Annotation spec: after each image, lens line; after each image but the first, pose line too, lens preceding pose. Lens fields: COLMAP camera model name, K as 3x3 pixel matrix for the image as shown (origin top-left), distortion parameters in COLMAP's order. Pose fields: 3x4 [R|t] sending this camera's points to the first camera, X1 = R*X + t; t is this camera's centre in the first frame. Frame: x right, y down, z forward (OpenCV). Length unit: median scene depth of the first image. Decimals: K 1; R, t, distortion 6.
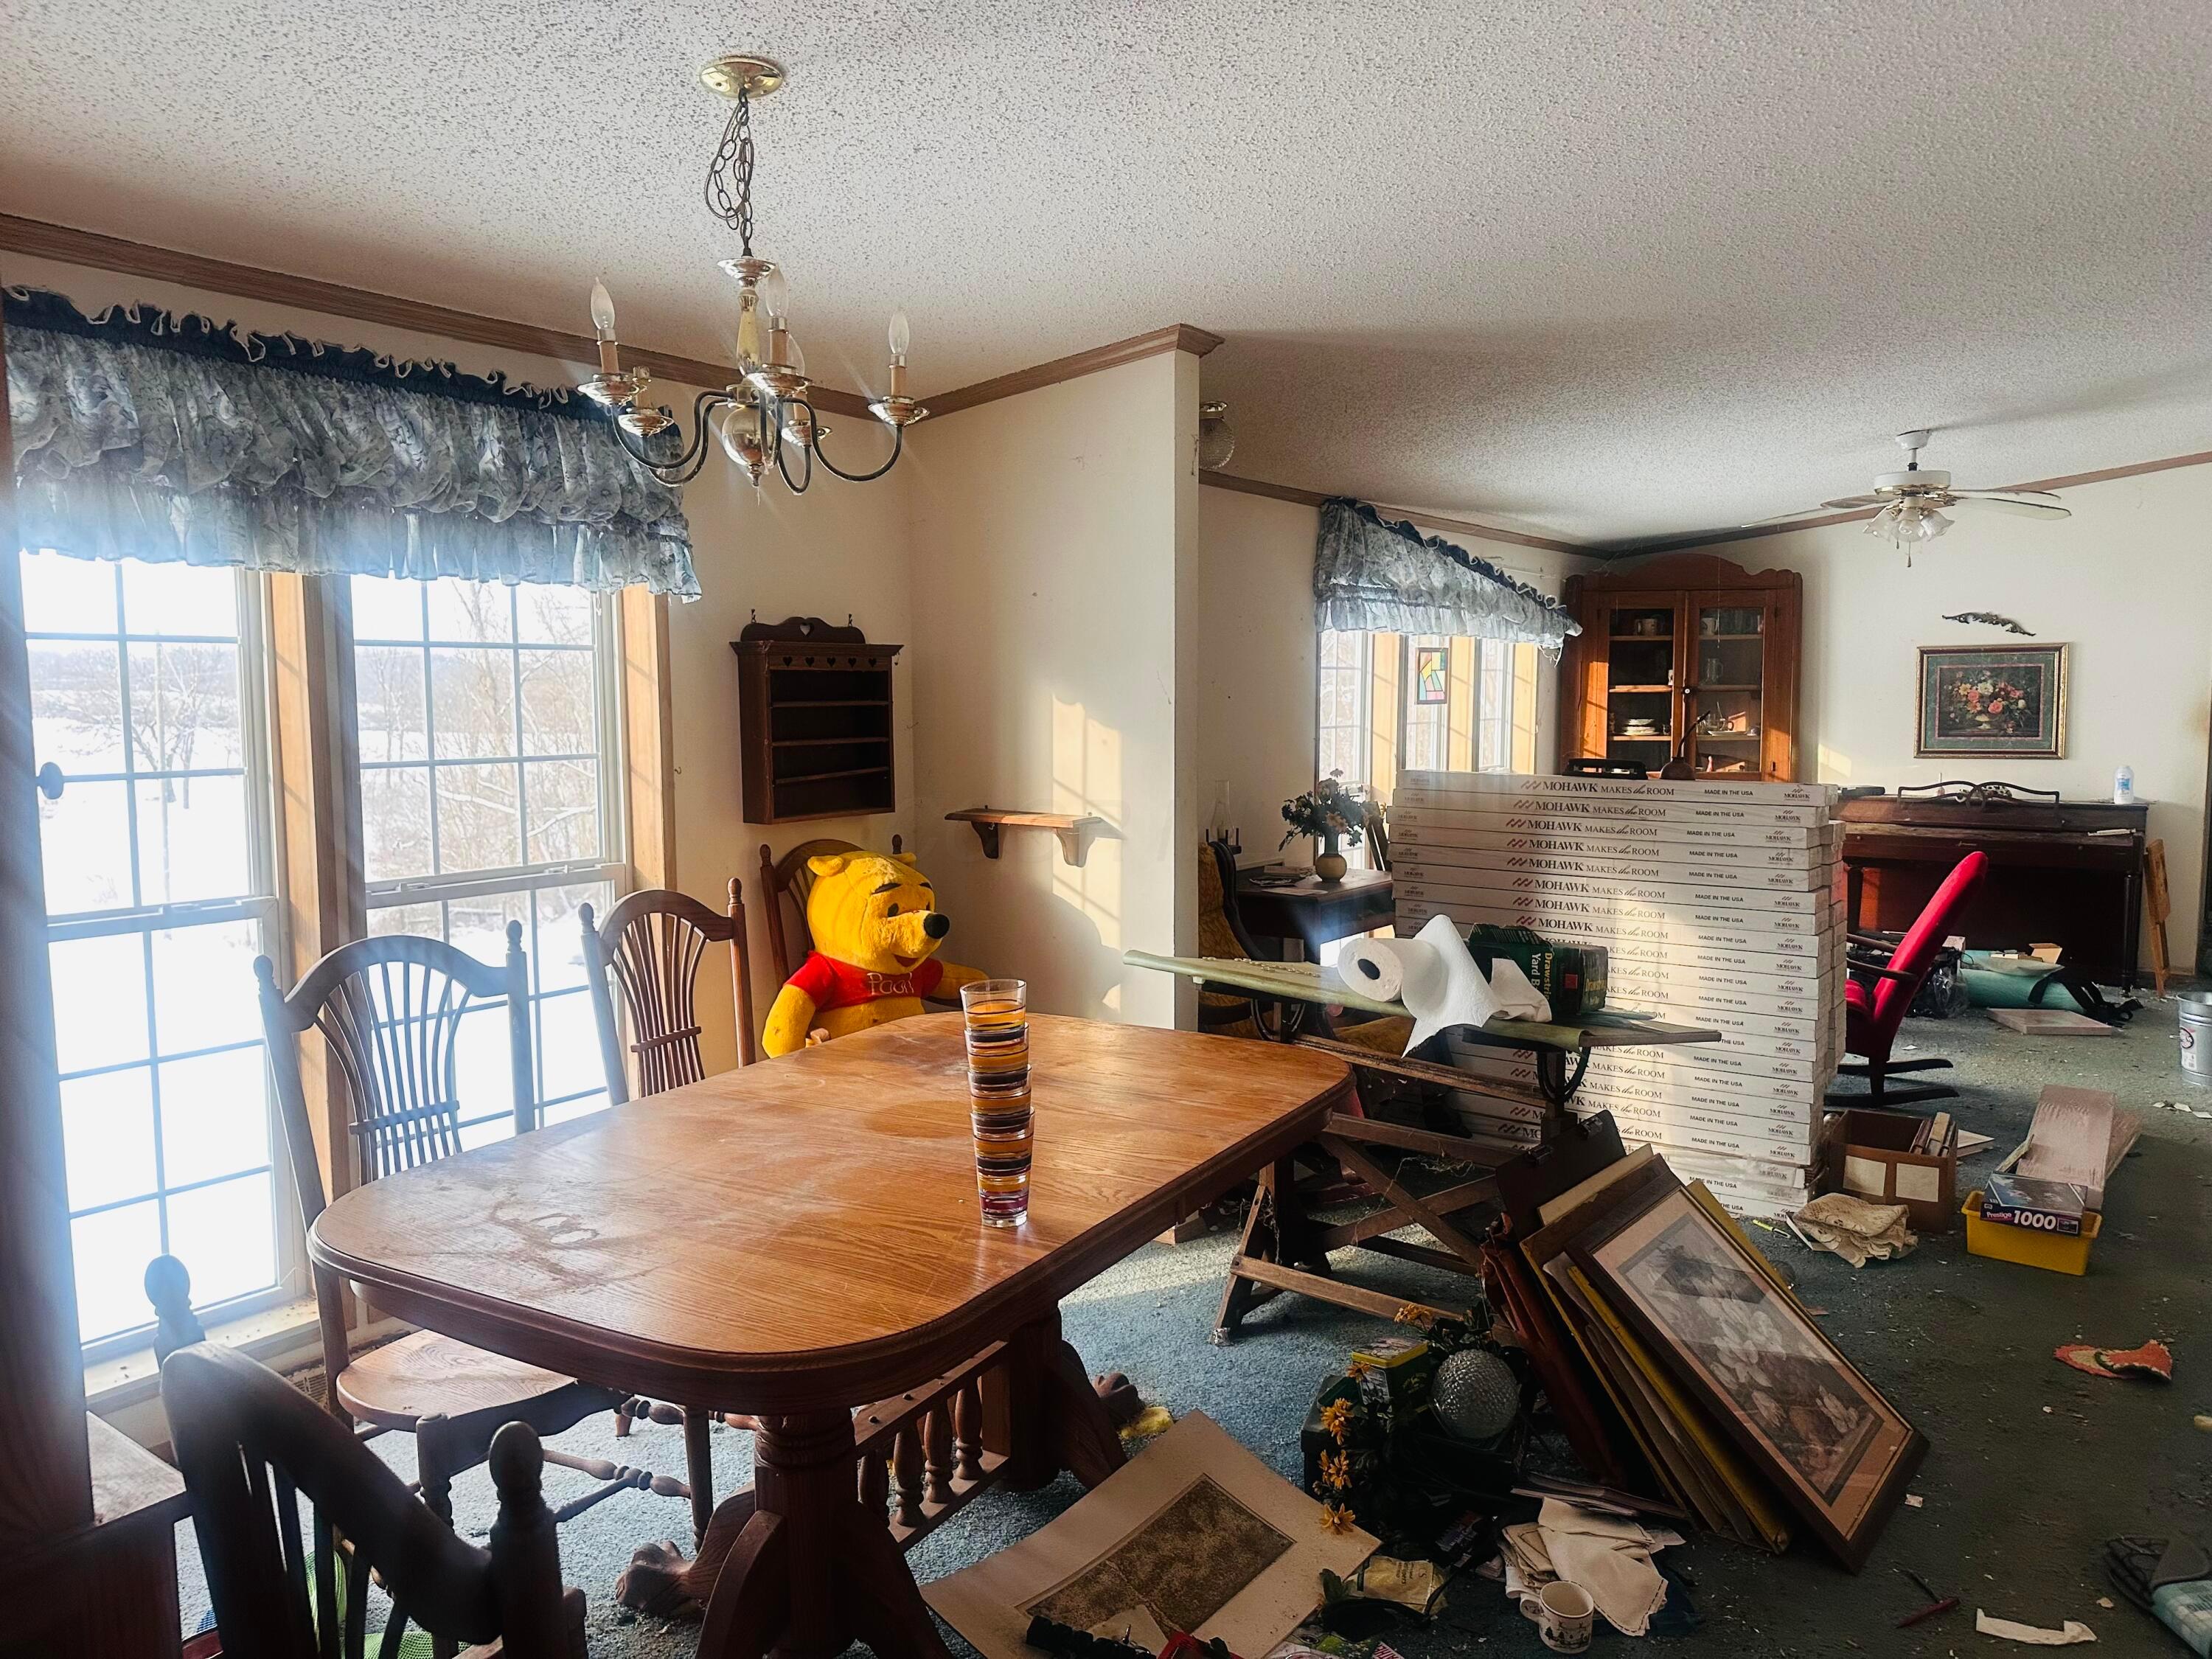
lens RADIAL K [[1545.5, 0, 1105.1], [0, 1545.5, 839.9], [0, 0, 1]] dist [0.035594, -0.053621]
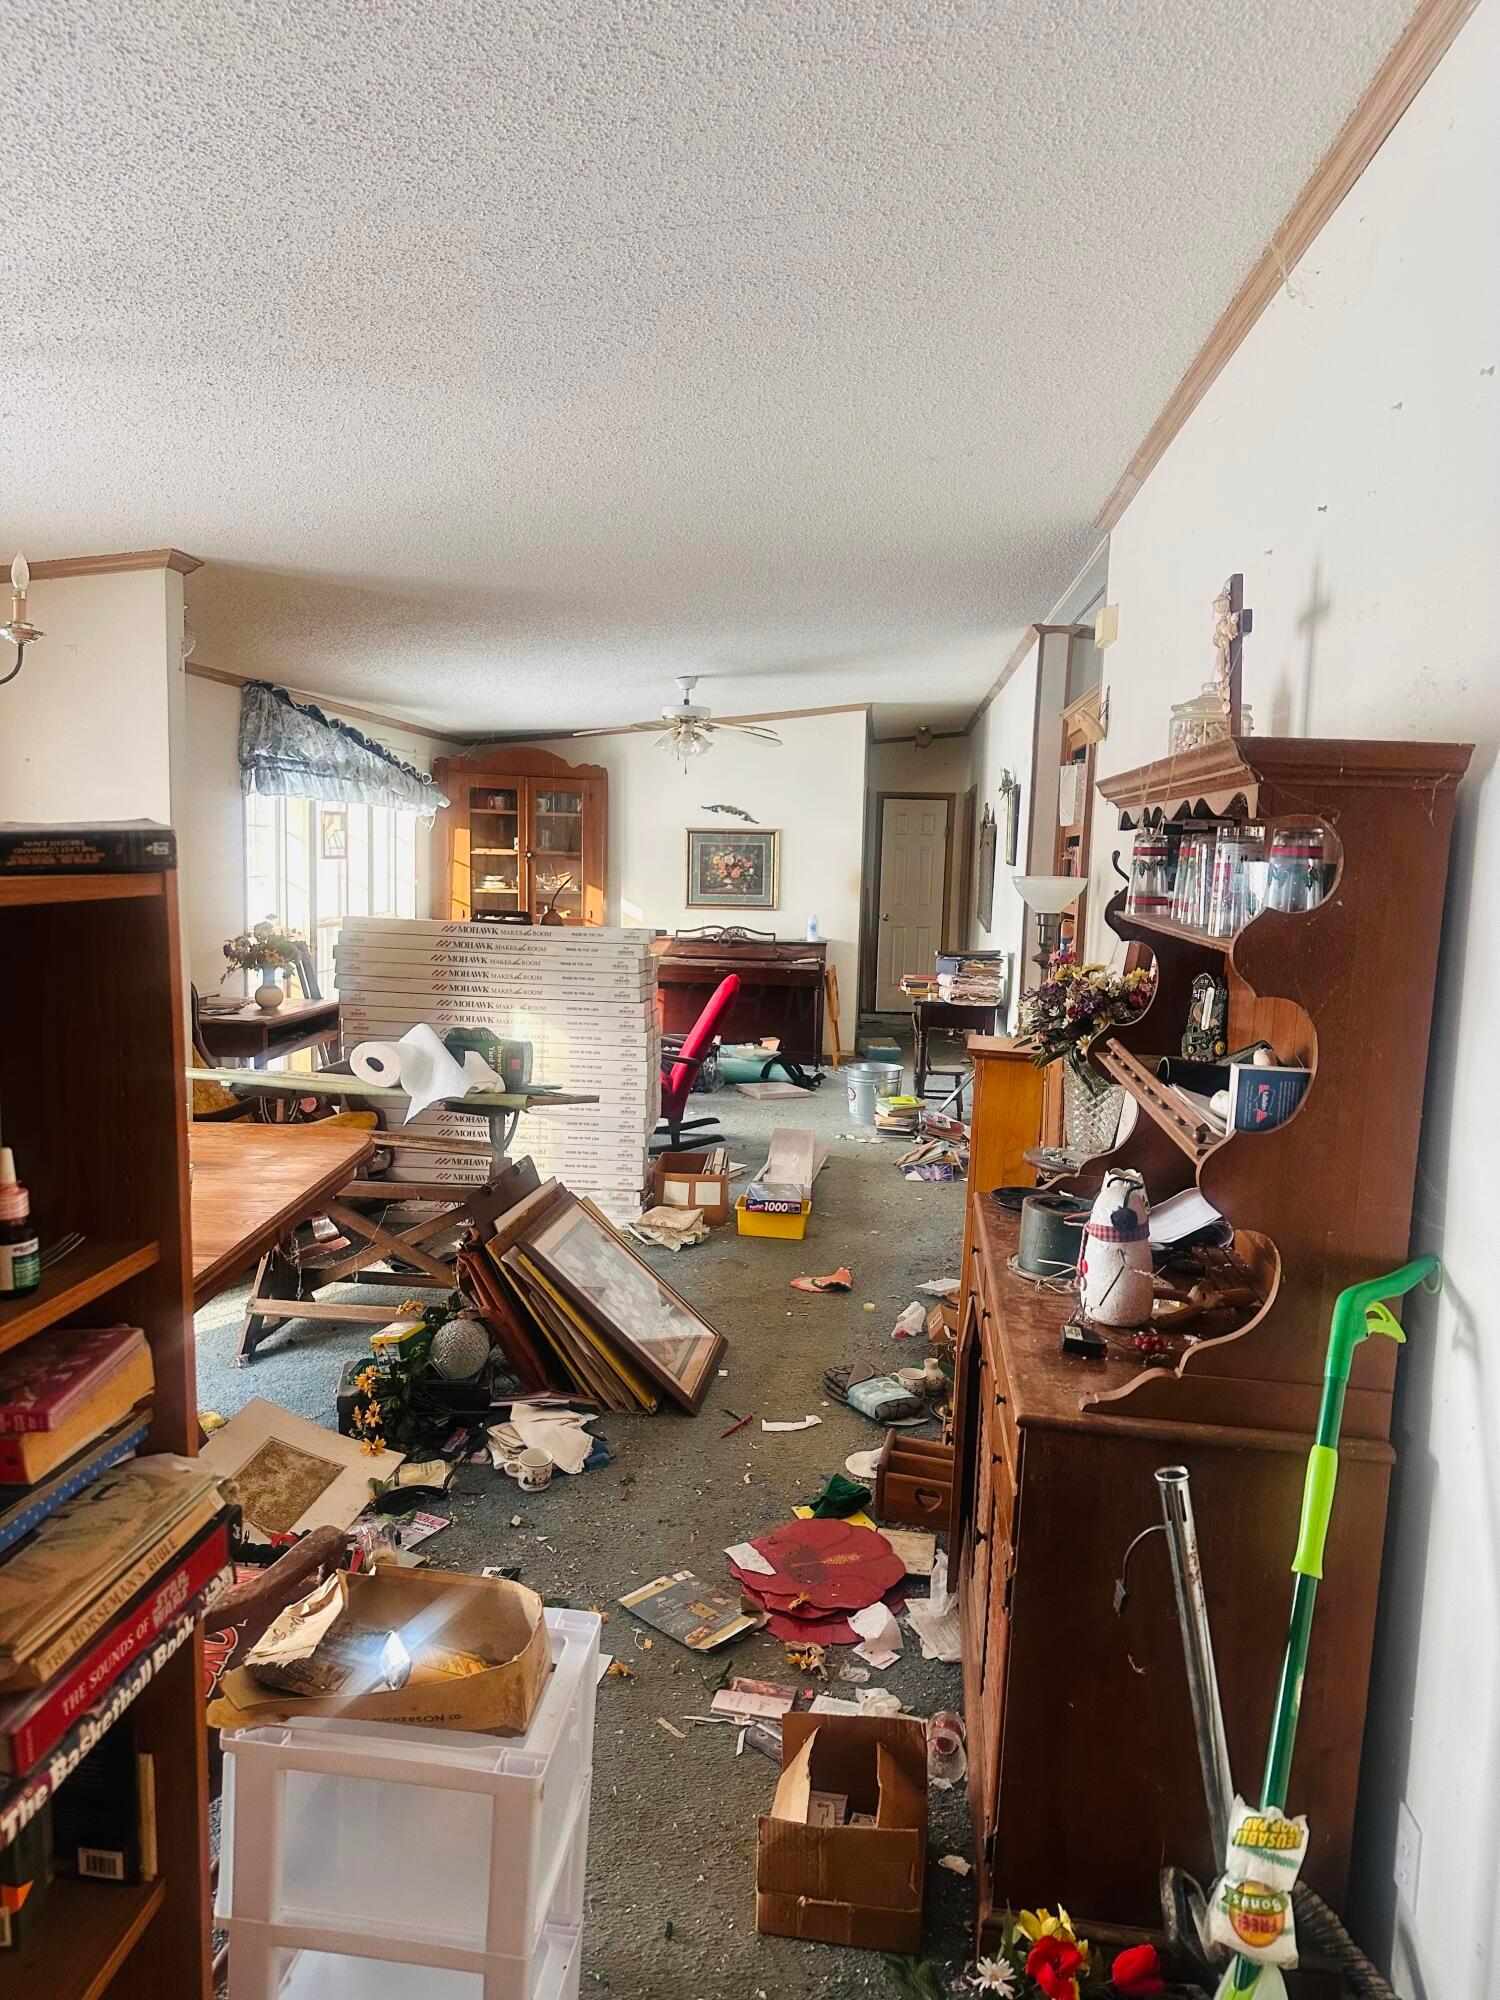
lens RADIAL K [[1387.3, 0, 743.9], [0, 1387.3, 1007.3], [0, 0, 1]] dist [0.076579, -0.086895]
pose [[0.859213, -0.025199, 0.510997, -0.130353], [0.012388, 0.999518, 0.028461, 0.001372], [-0.511468, -0.018124, 0.859111, -0.171730]]
